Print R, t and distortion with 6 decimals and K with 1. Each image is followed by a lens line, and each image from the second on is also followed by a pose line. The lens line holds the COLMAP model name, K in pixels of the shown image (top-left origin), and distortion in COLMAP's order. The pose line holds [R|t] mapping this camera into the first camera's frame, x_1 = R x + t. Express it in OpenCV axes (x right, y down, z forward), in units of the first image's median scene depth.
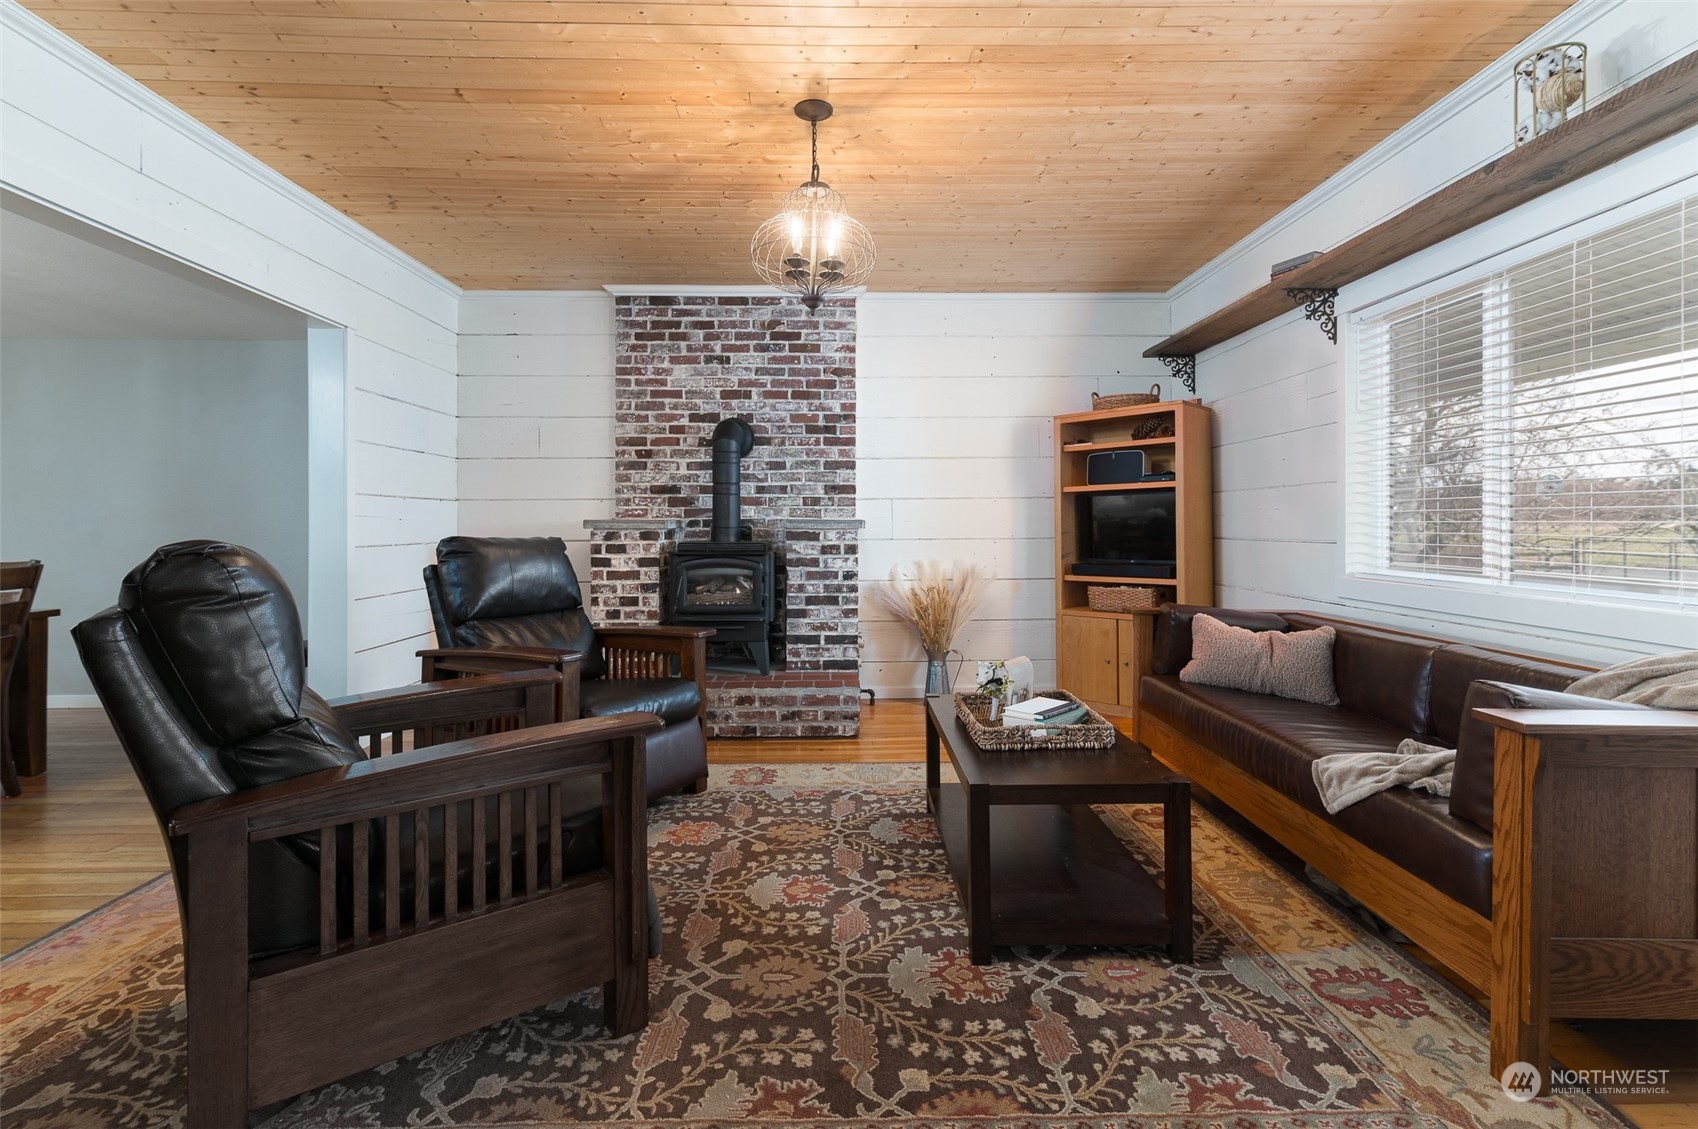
lens RADIAL K [[782.4, 0, 847.1], [0, 782.4, 525.8], [0, 0, 1]] dist [-0.001759, 0.000347]
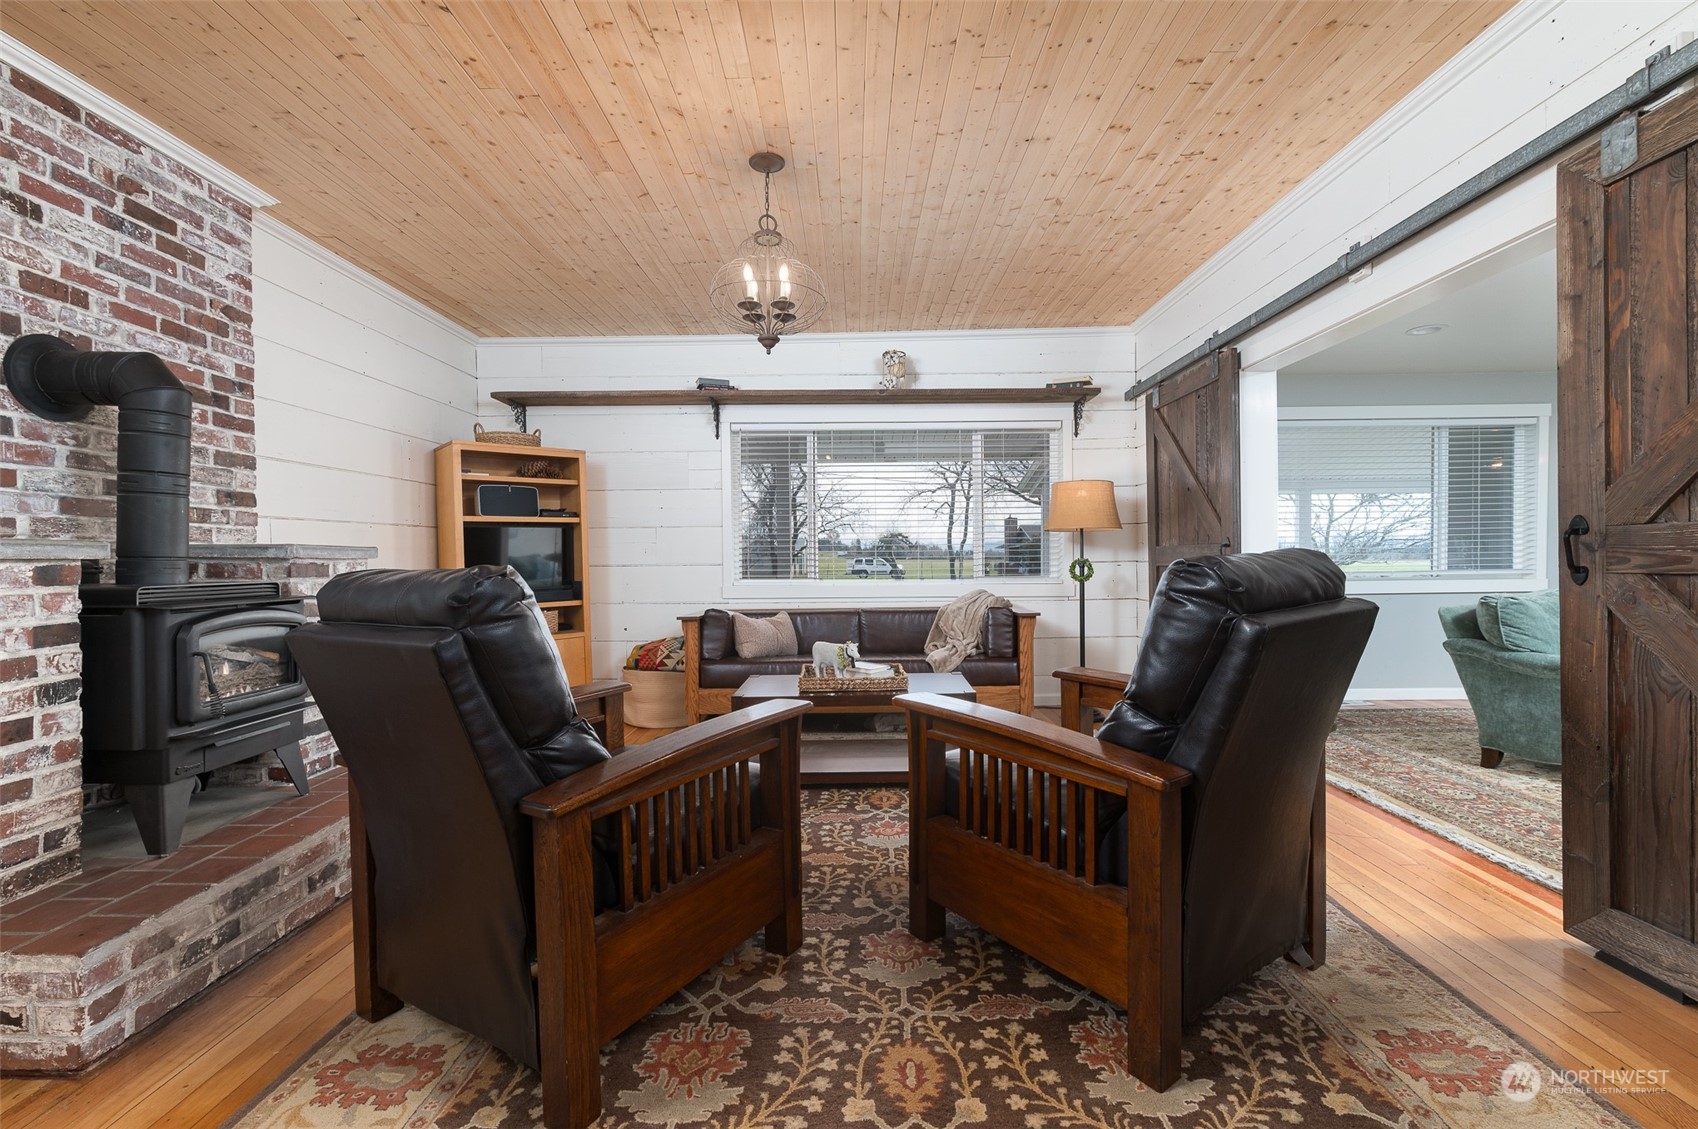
lens RADIAL K [[736.7, 0, 849.0], [0, 736.7, 564.5], [0, 0, 1]] dist [0.009738, 0.000018]
pose [[0.023339, -0.010018, 0.999677, -0.604804], [0.010450, 0.999898, 0.009776, 0.006436], [-0.999673, 0.010219, 0.023441, 0.489890]]
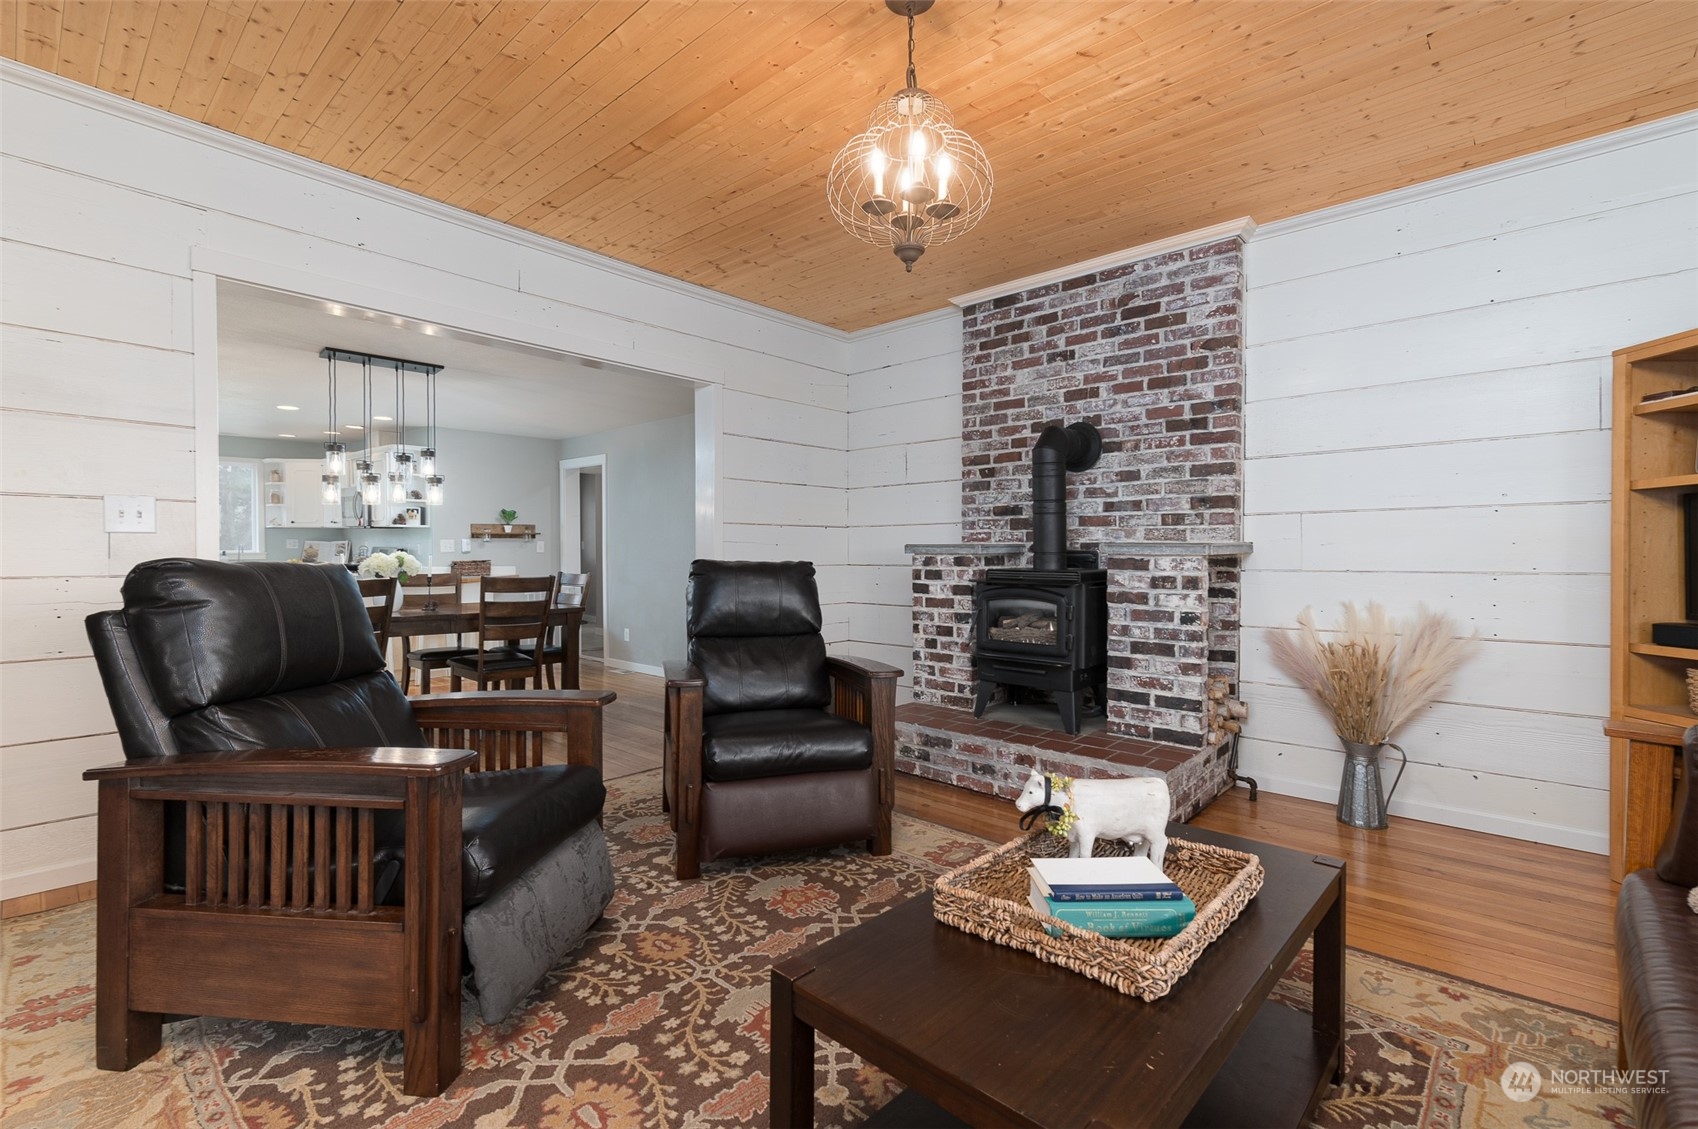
lens RADIAL K [[753.6, 0, 849.0], [0, 753.6, 564.5], [0, 0, 1]] dist [-0.003244, -0.000040]
pose [[0.724157, 0.013688, -0.689500, 0.236663], [-0.002445, 0.999848, 0.017281, 0.001237], [0.689631, -0.010828, 0.724080, 0.242668]]
